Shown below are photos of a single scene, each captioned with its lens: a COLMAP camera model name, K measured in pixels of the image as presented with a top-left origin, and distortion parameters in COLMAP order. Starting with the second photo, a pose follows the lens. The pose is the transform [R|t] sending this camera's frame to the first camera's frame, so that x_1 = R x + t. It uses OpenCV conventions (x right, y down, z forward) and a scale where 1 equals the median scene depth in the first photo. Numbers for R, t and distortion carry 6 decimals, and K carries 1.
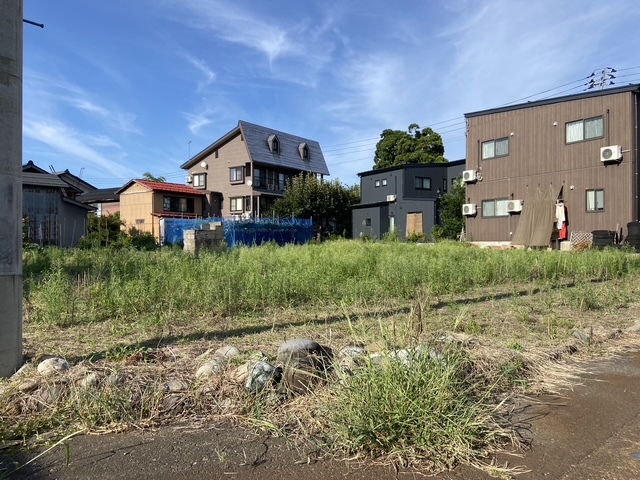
lens RADIAL K [[478.5, 0, 324.2], [0, 478.5, 242.0], [0, 0, 1]] dist [0.027102, -0.038427]
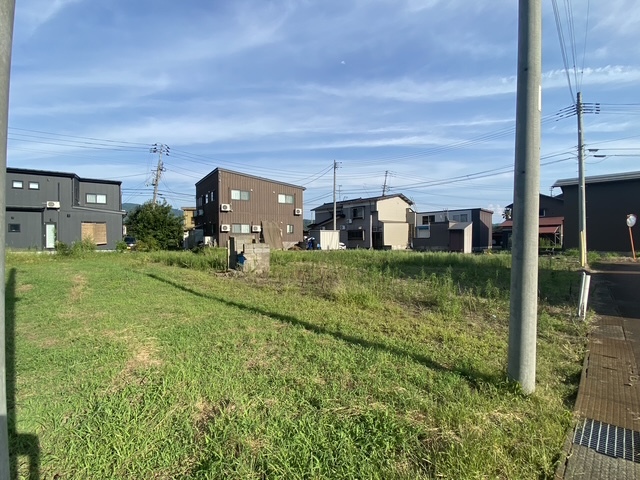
lens RADIAL K [[298.1, 0, 319.0], [0, 298.1, 242.0], [0, 0, 1]] dist [0.001763, -0.000740]
pose [[-0.065254, -0.008596, 0.997832, -0.499524], [0.006367, 0.999939, 0.009031, -0.018555], [-0.997848, 0.006942, -0.065195, 0.507072]]
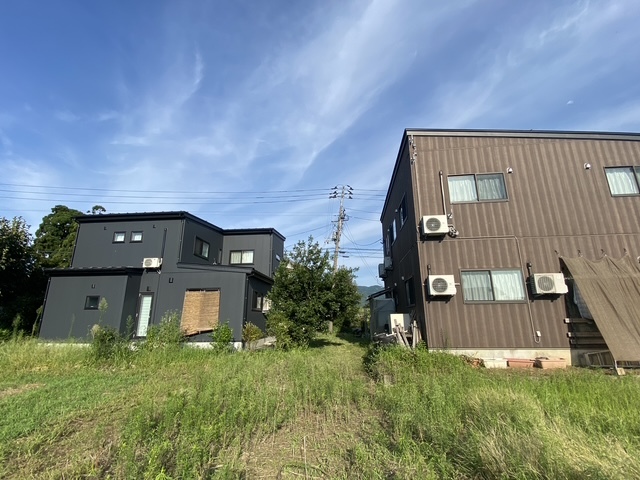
lens RADIAL K [[298.1, 0, 320.8], [0, 298.1, 239.0], [0, 0, 1]] dist [0.001763, -0.000740]
pose [[0.592525, 0.207323, 0.778416, -0.030611], [0.008366, 0.964678, -0.263300, -0.021312], [-0.805508, 0.162524, 0.569862, 0.617786]]
